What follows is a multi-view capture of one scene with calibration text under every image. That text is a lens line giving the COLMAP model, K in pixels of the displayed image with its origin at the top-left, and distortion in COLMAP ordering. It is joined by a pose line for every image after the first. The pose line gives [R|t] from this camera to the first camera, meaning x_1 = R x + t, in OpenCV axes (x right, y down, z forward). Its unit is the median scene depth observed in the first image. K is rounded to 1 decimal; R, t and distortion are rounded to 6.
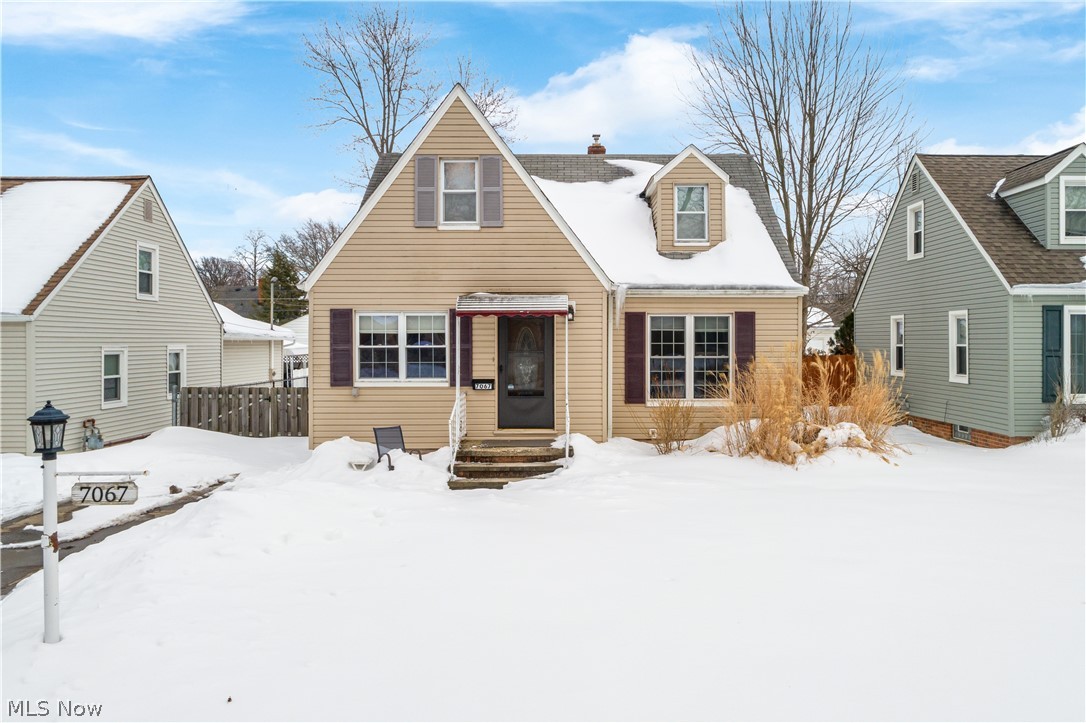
lens RADIAL K [[768.2, 0, 544.2], [0, 768.2, 346.5], [0, 0, 1]] dist [0.002359, 0.001646]
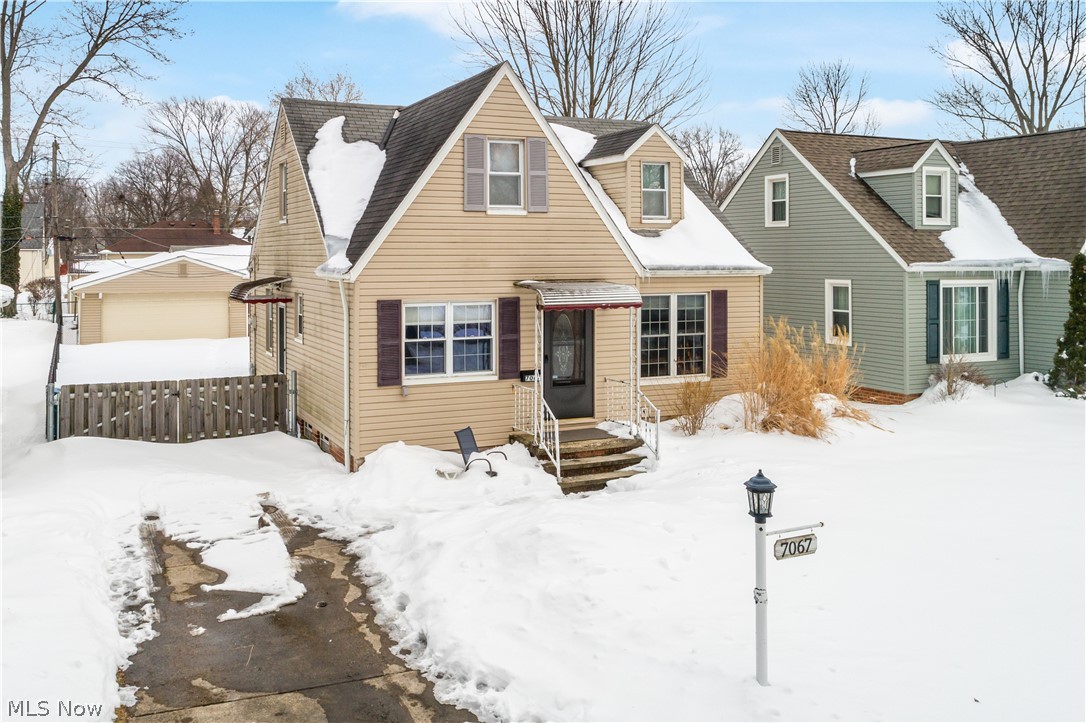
lens RADIAL K [[914.5, 0, 457.3], [0, 914.5, 264.0], [0, 0, 1]] dist [0.002933, 0.002100]
pose [[0.929460, -0.004837, 0.368892, -0.581593], [0.006983, 0.999966, -0.004483, -0.085294], [-0.368857, 0.006743, 0.929462, -0.030065]]
